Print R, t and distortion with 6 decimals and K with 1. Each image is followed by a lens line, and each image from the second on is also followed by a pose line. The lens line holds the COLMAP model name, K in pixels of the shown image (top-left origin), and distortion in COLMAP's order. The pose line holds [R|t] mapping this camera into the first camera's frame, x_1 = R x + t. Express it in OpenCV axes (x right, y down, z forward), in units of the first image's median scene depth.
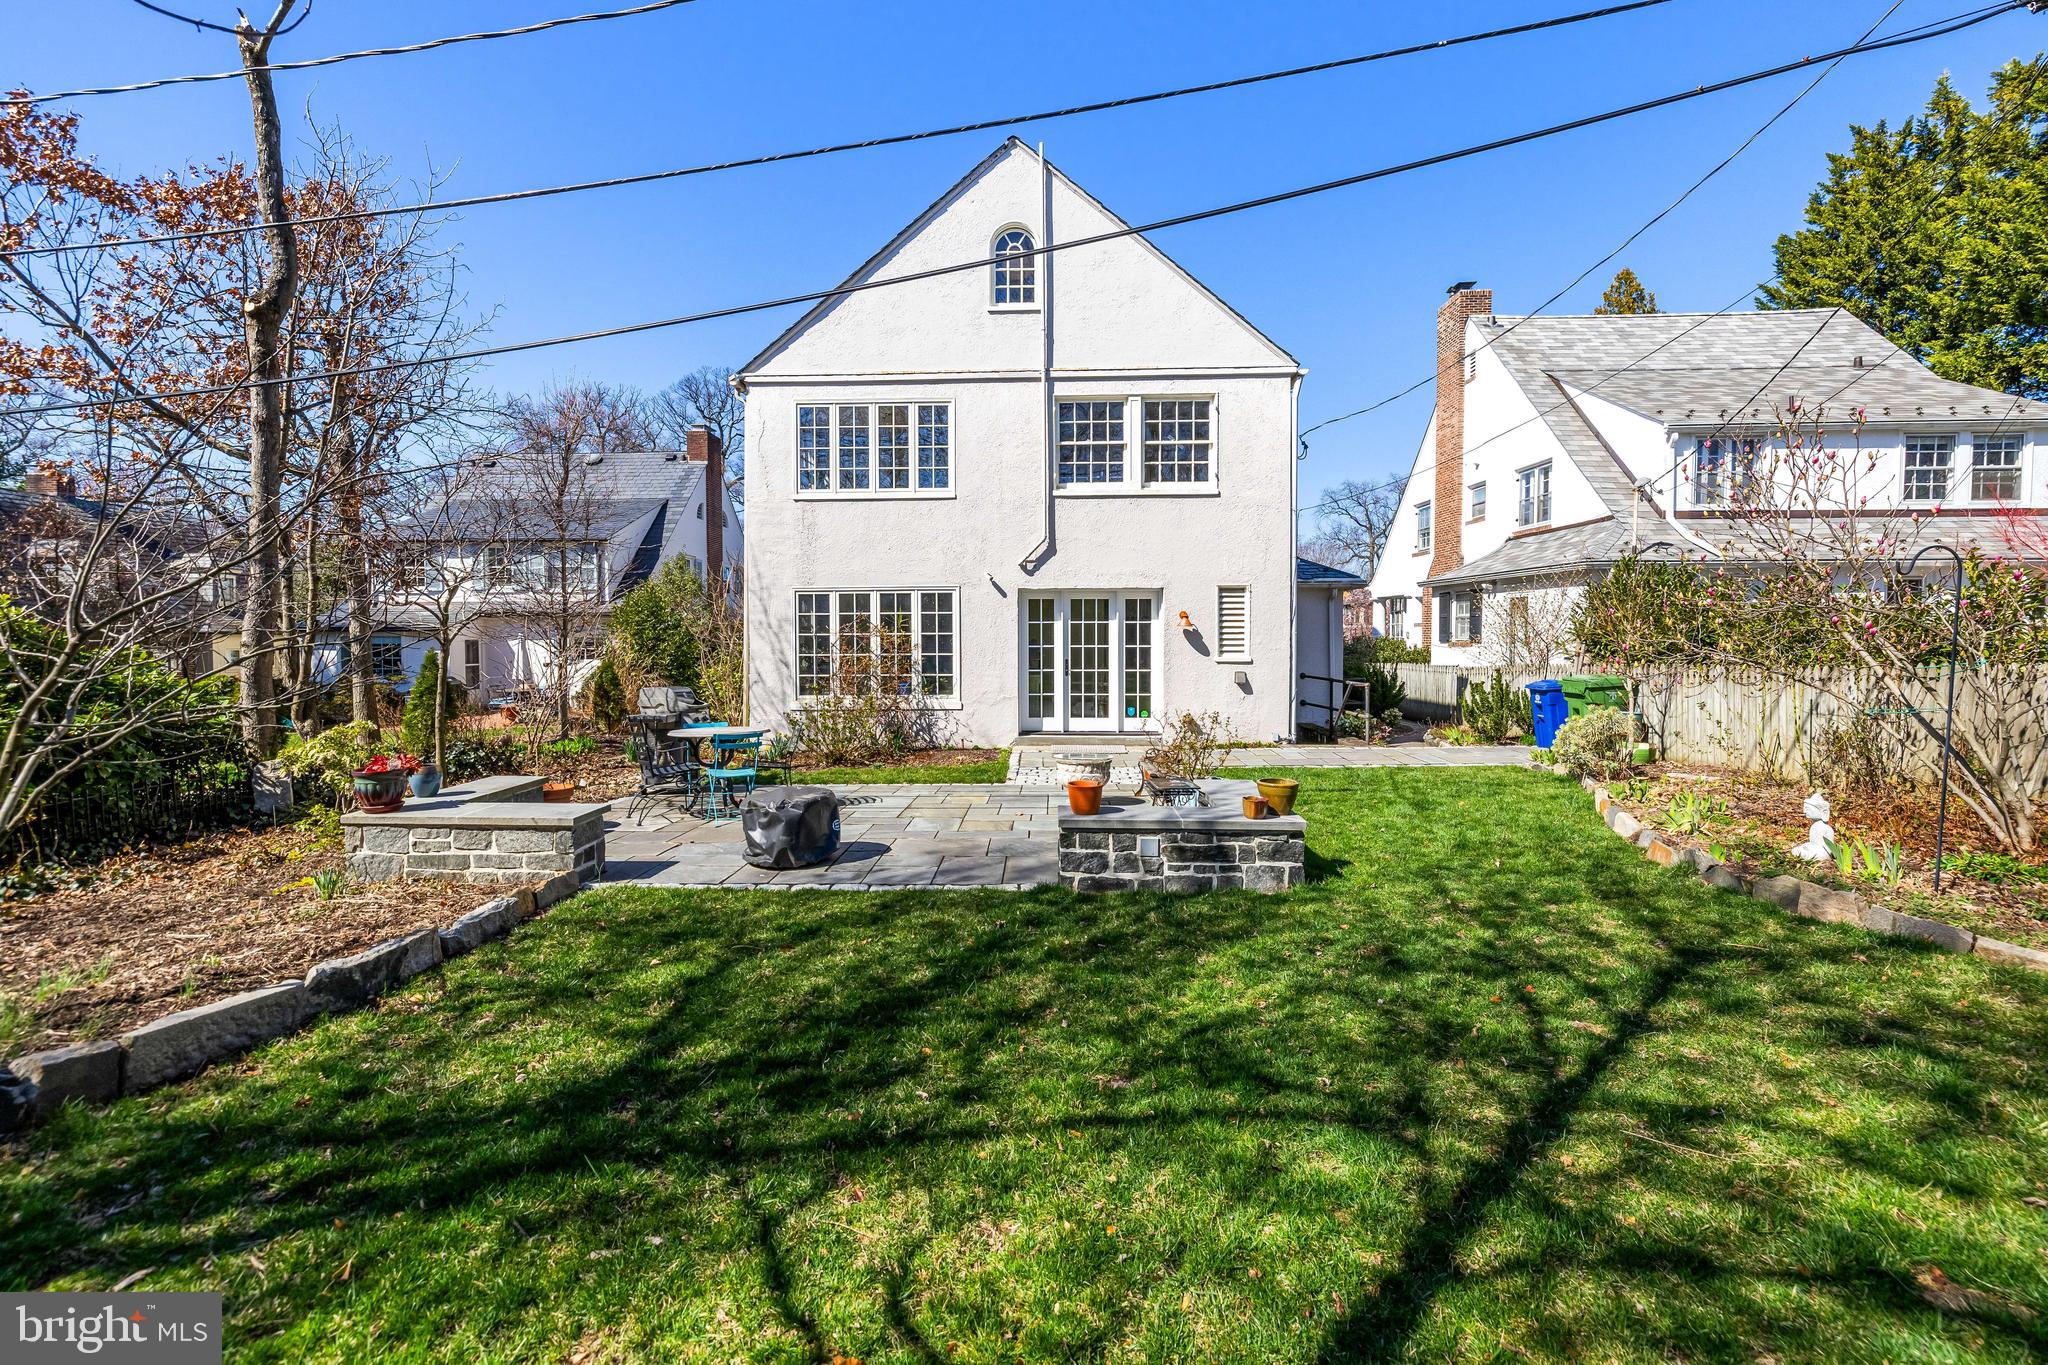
lens RADIAL K [[861.4, 0, 1015.5], [0, 861.4, 660.0], [0, 0, 1]] dist [0.001520, 0.000429]
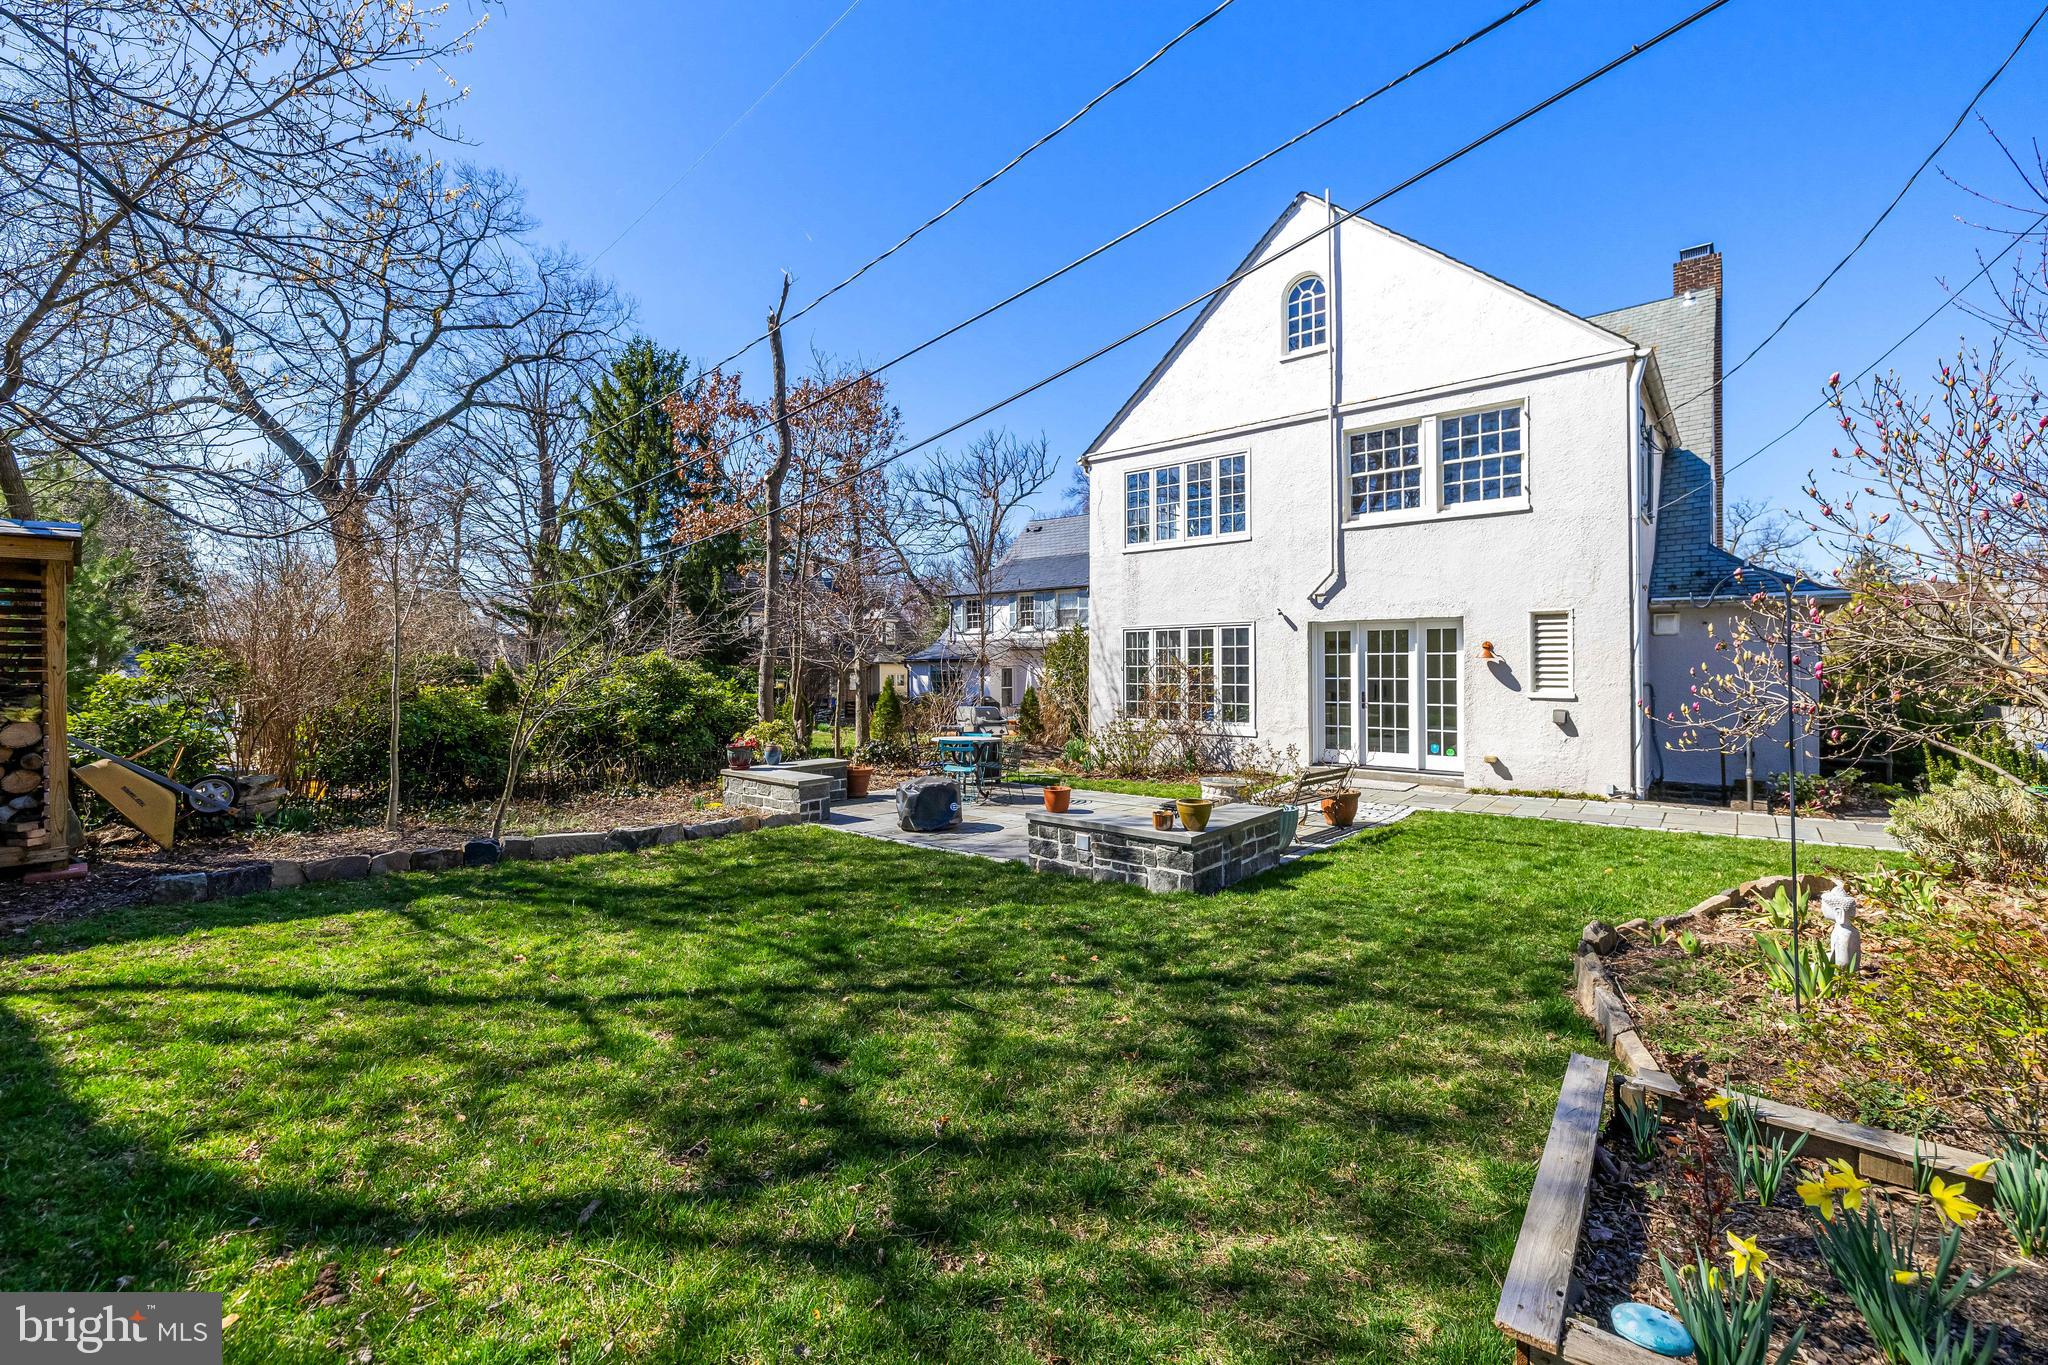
lens RADIAL K [[861.4, 0, 1015.5], [0, 861.4, 660.0], [0, 0, 1]] dist [0.001520, 0.000429]
pose [[0.787335, -0.003301, -0.616517, 0.360378], [-0.015481, 0.999564, -0.025123, -0.006304], [0.616332, 0.029325, 0.786941, -0.022861]]
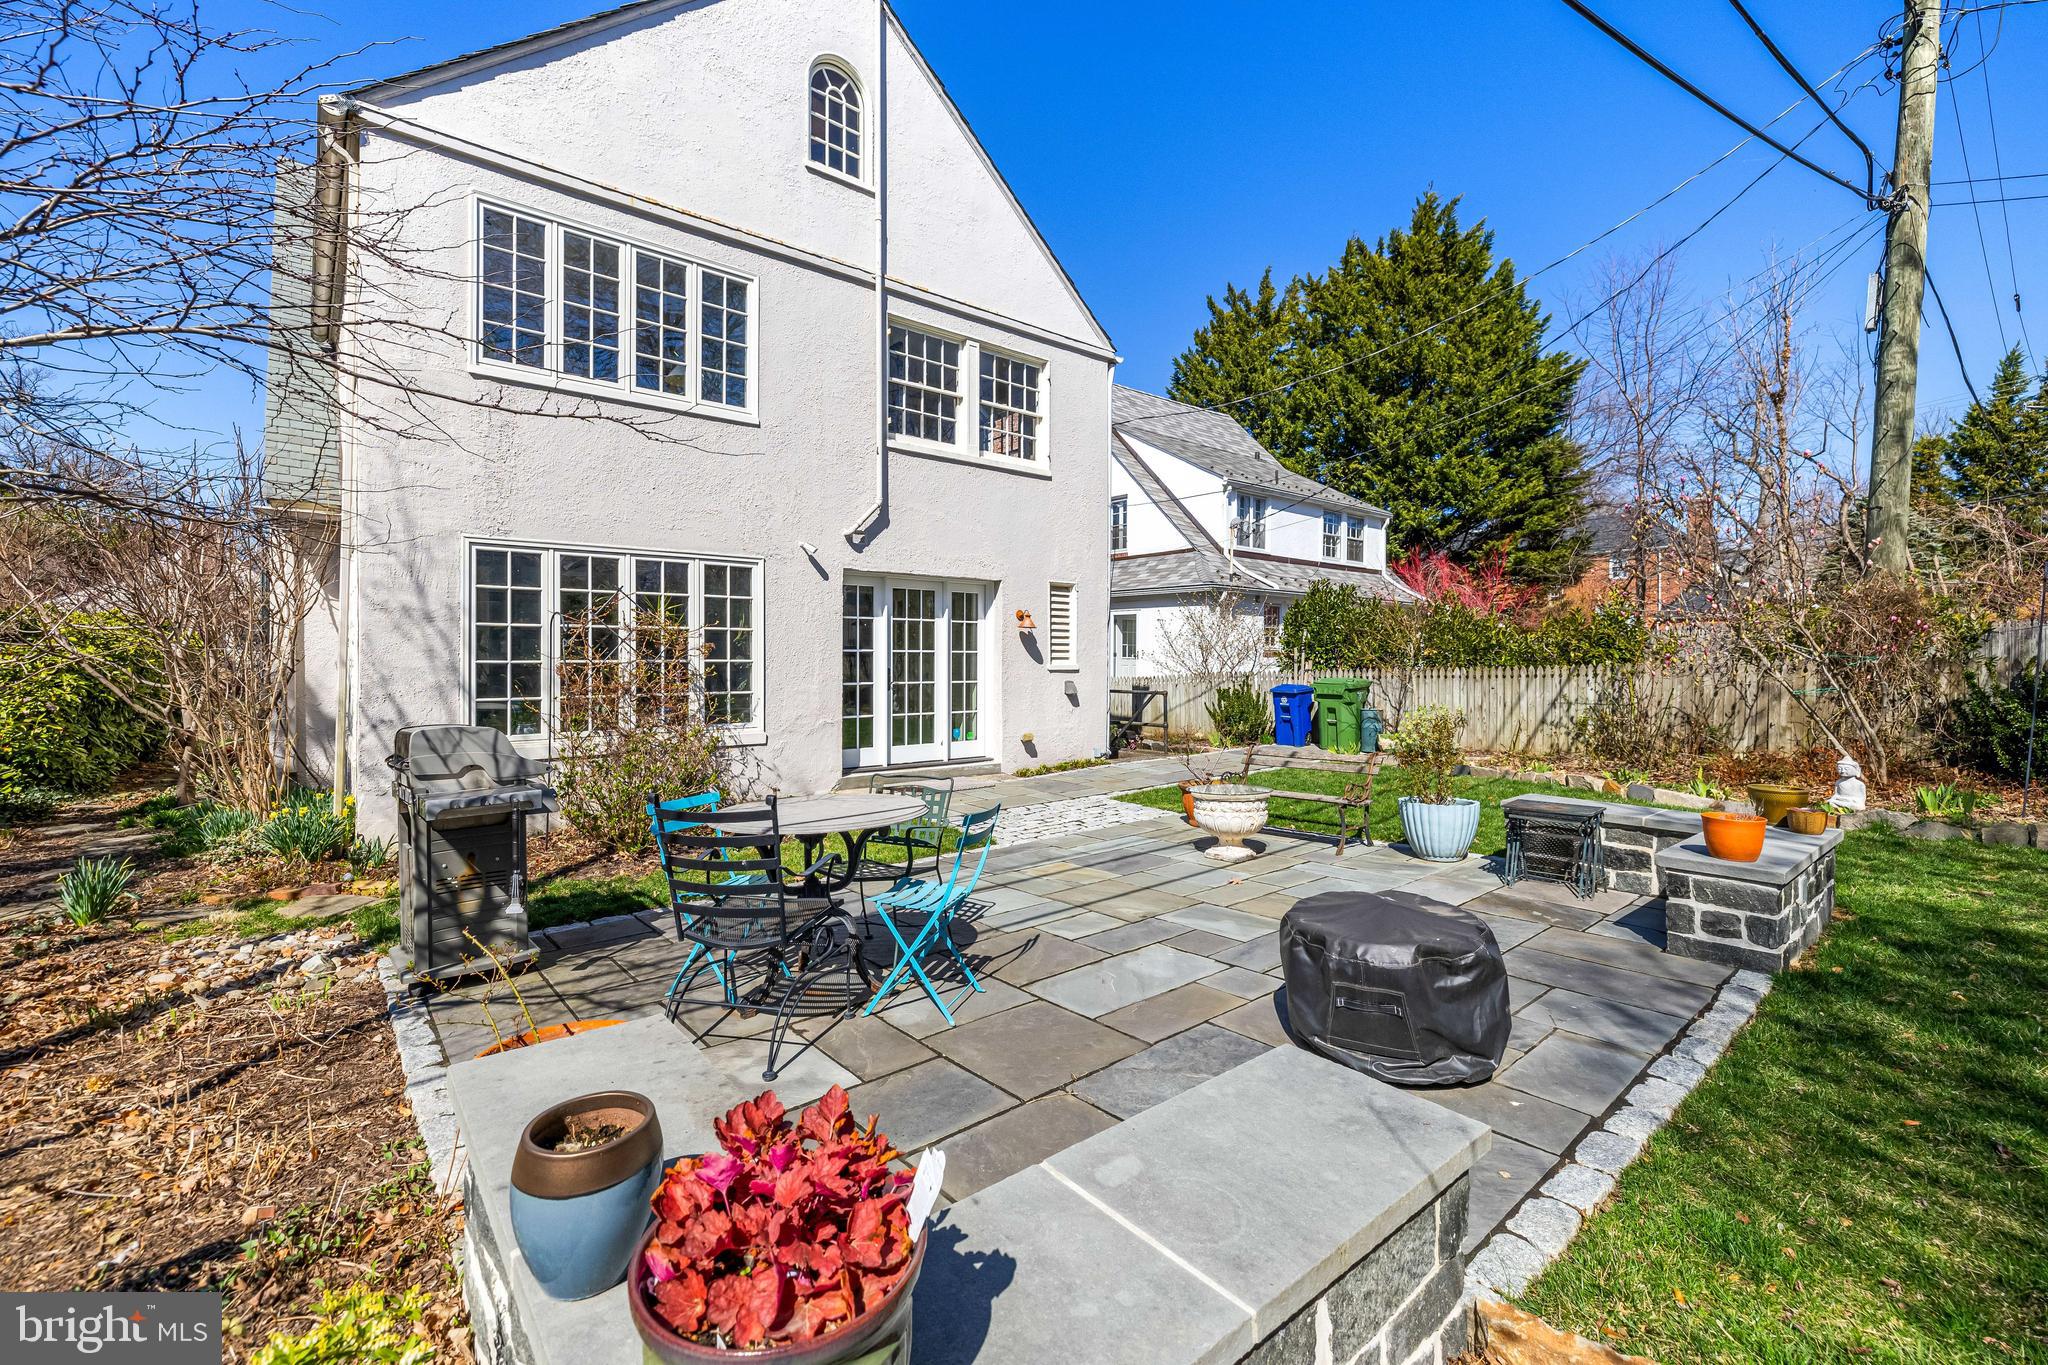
lens RADIAL K [[861.4, 0, 1015.5], [0, 861.4, 660.0], [0, 0, 1]] dist [0.001520, 0.000429]
pose [[0.746336, 0.003186, 0.665562, -0.362250], [0.014618, 0.999669, -0.021178, 0.009602], [-0.665409, 0.025535, 0.746042, 0.375643]]
